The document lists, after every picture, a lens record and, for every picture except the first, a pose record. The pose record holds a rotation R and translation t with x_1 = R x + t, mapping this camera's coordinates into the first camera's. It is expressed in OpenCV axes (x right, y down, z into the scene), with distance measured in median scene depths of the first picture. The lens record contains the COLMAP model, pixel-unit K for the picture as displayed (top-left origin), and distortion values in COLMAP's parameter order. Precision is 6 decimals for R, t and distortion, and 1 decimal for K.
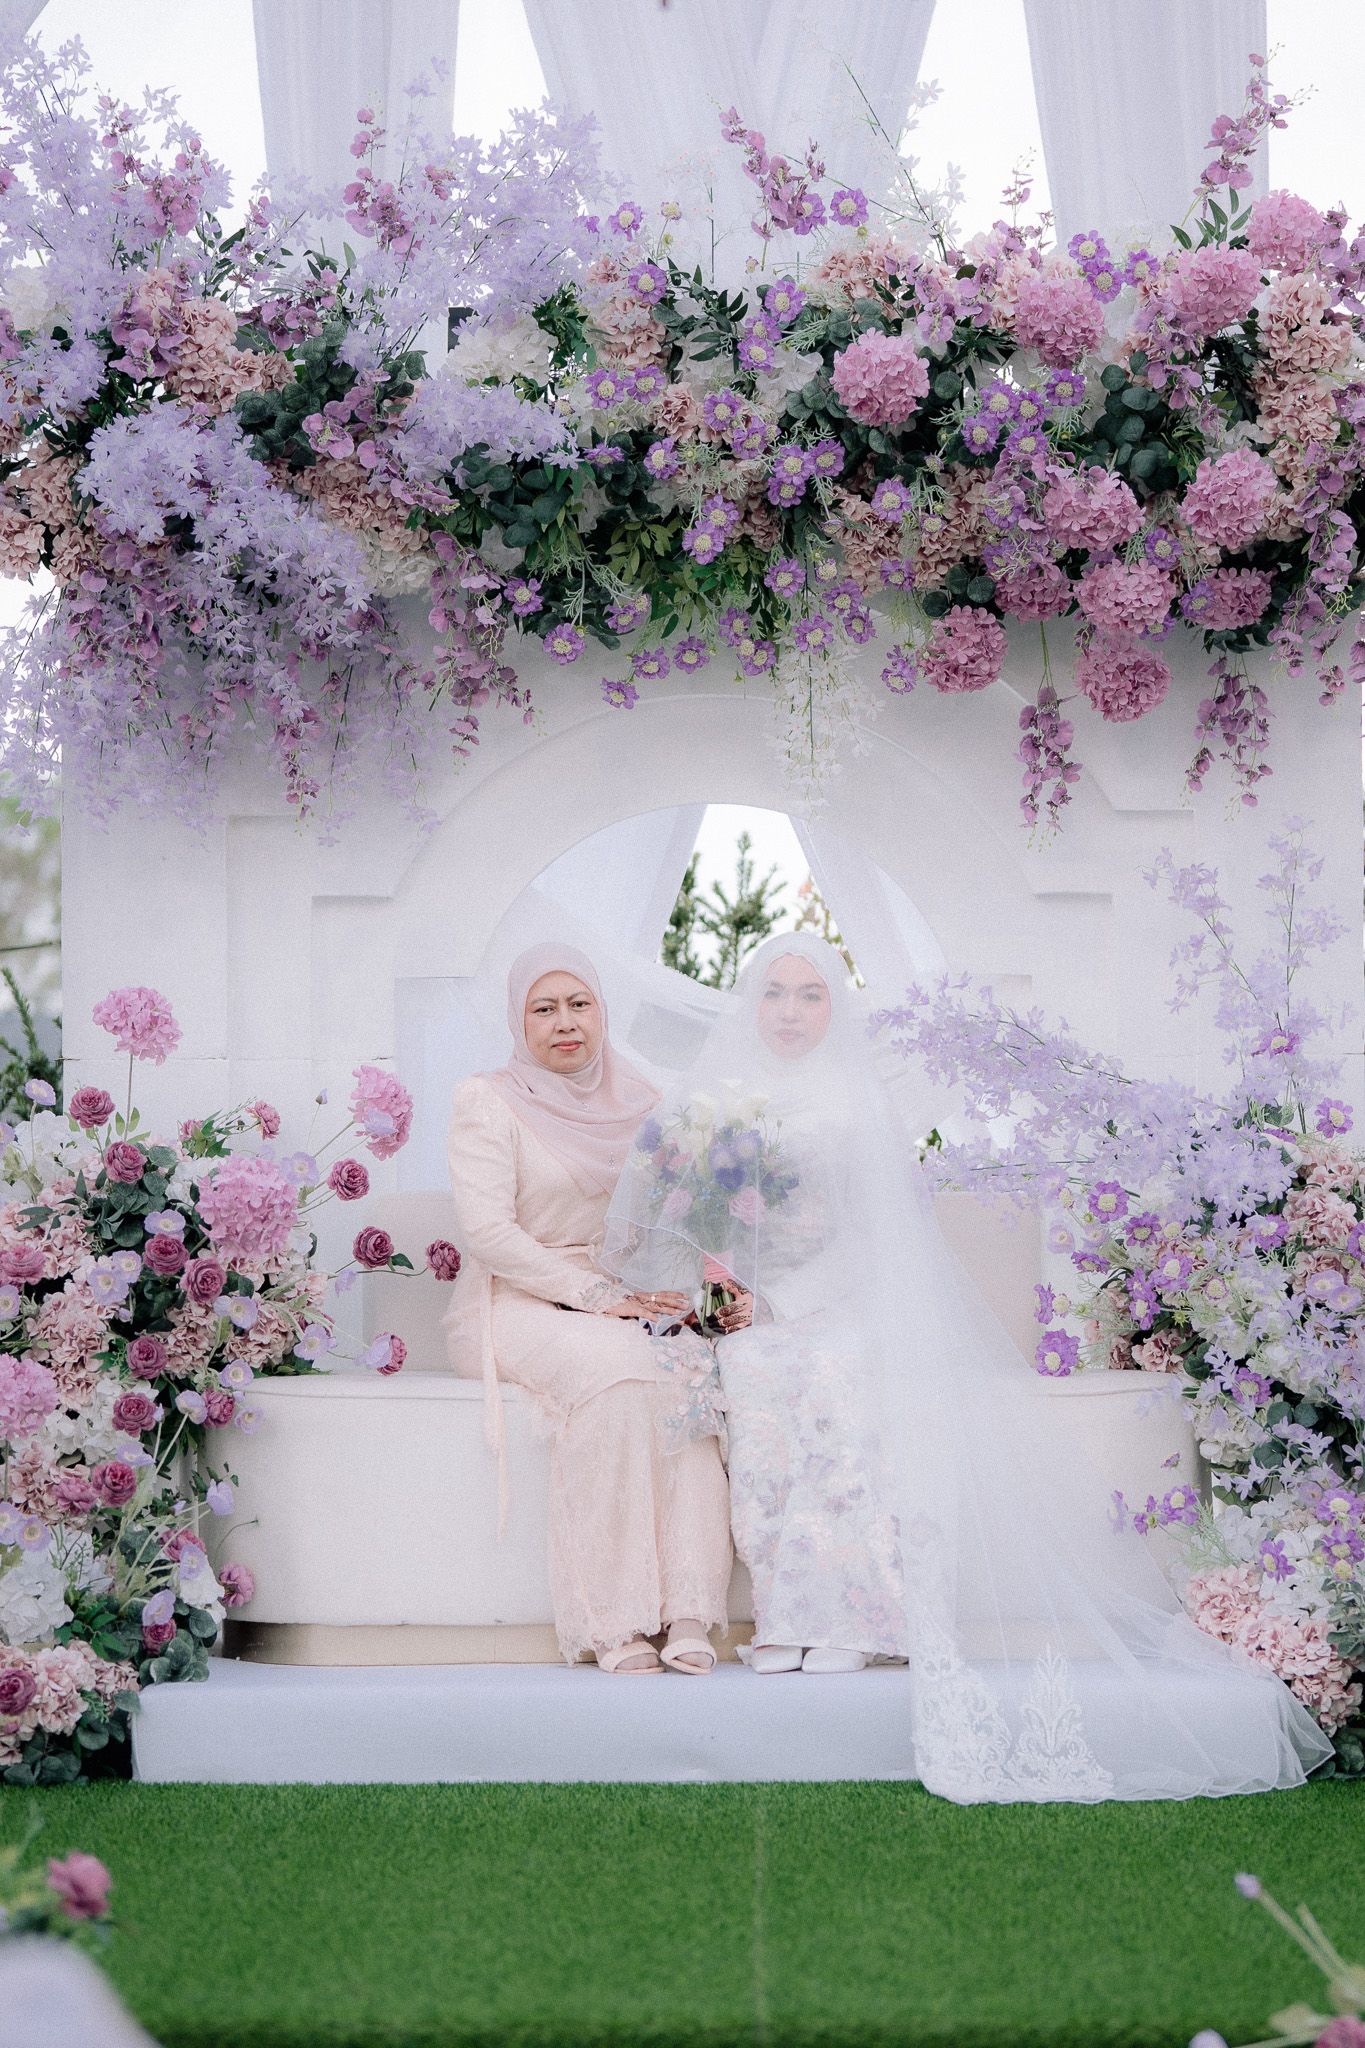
lens RADIAL K [[4243.4, 0, 673.9], [0, 4243.4, 1015.1], [0, 0, 1]] dist [0.020157, 0.000000]
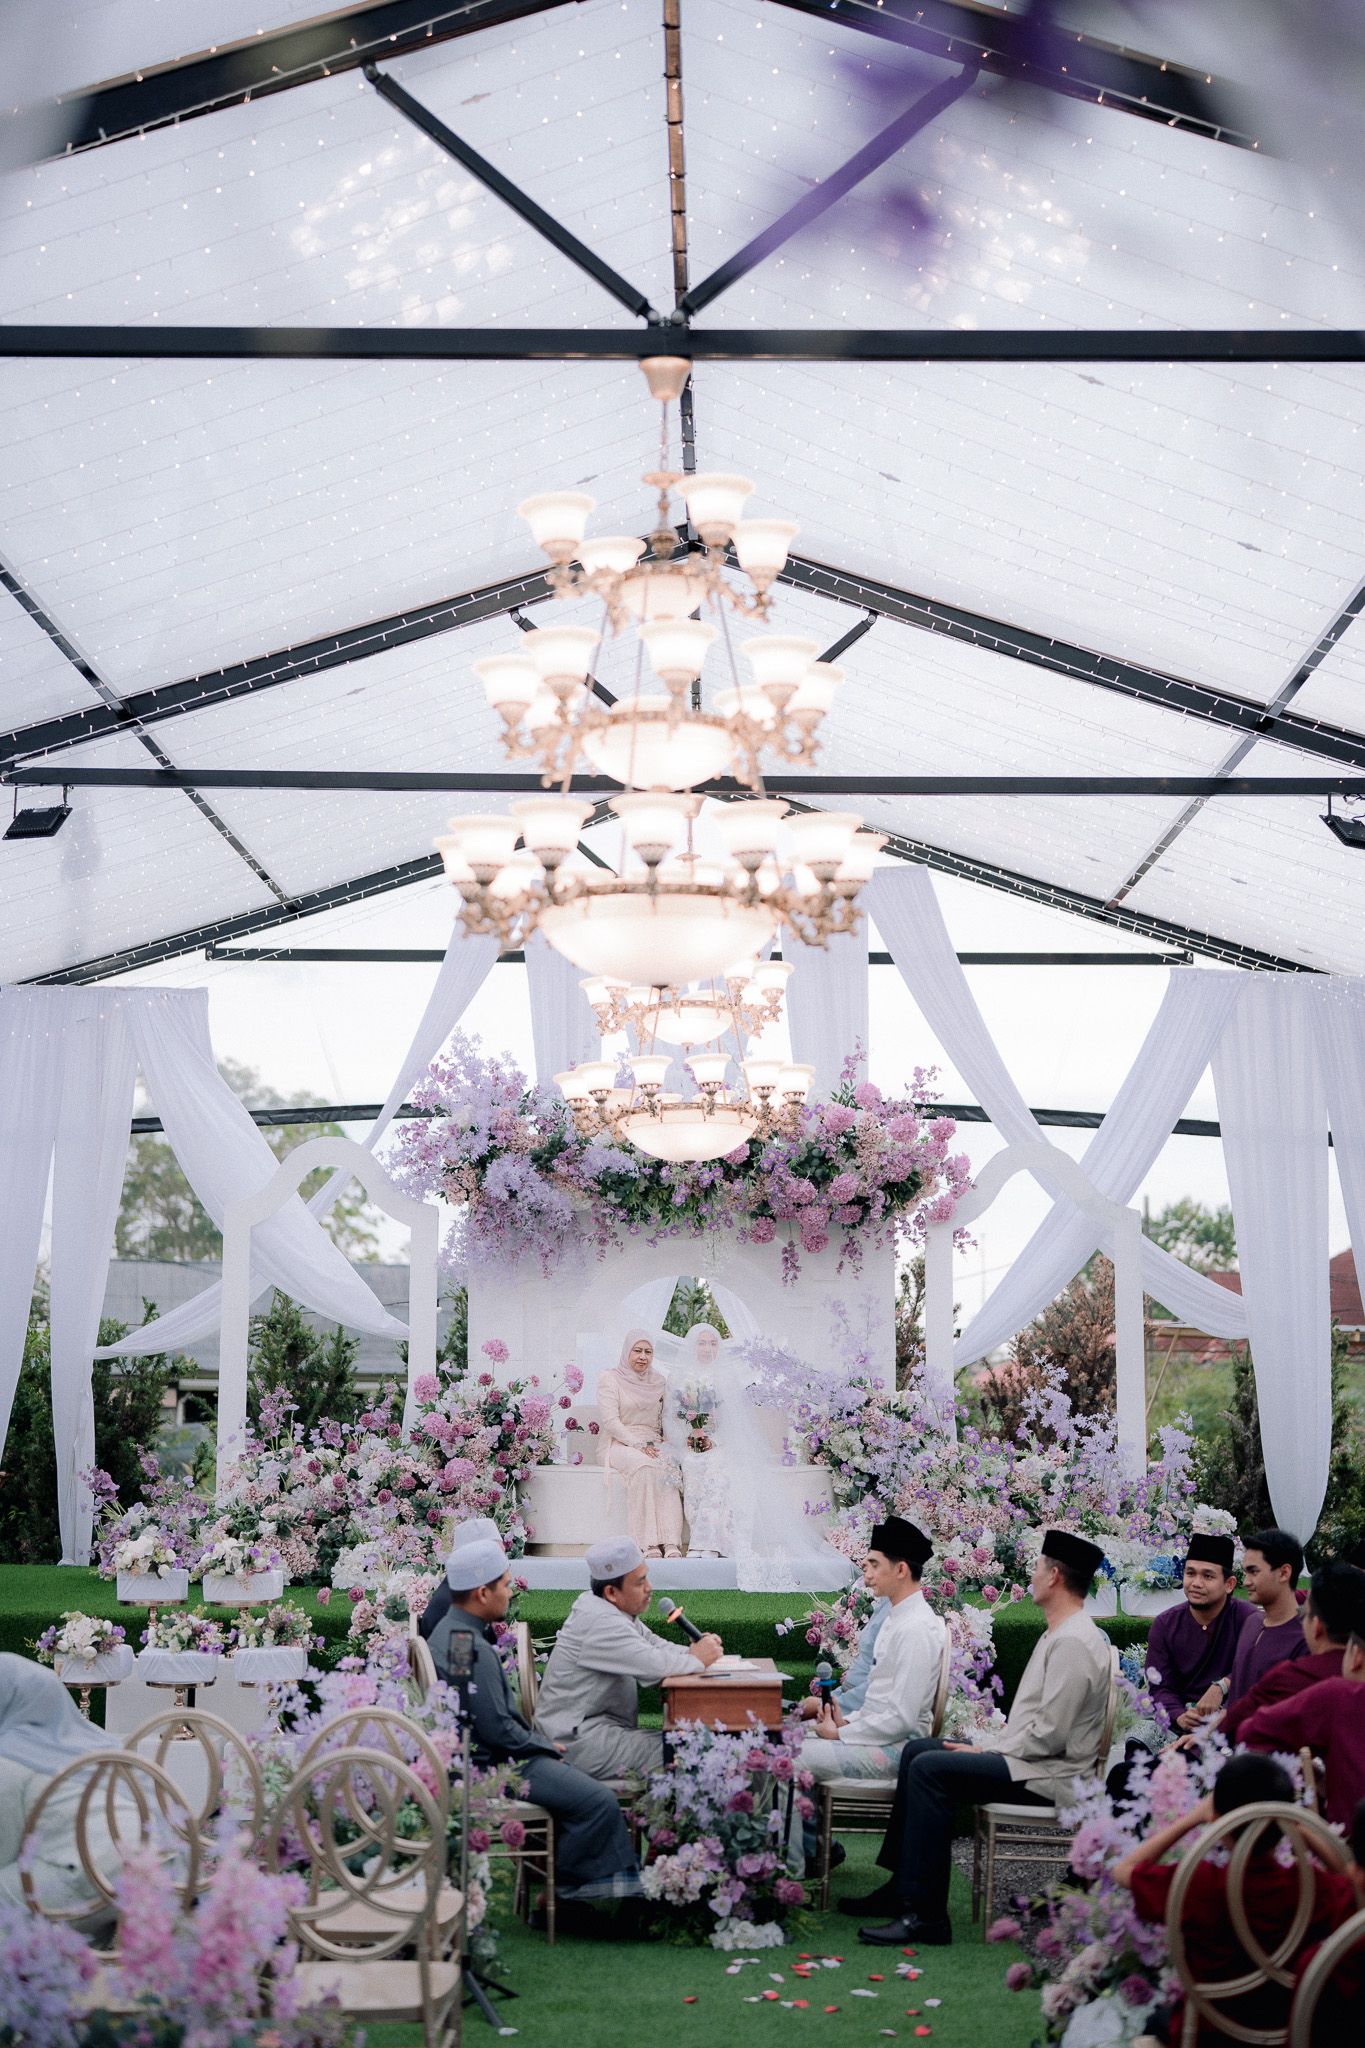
lens RADIAL K [[2899.7, 0, 682.1], [0, 2899.7, 1038.0], [0, 0, 1]] dist [0.013107, 0.000000]
pose [[0.999976, 0.004608, -0.005126, 0.020174], [-0.004921, 0.998005, -0.062944, -0.094695], [0.004826, 0.062967, 0.998004, -1.148459]]
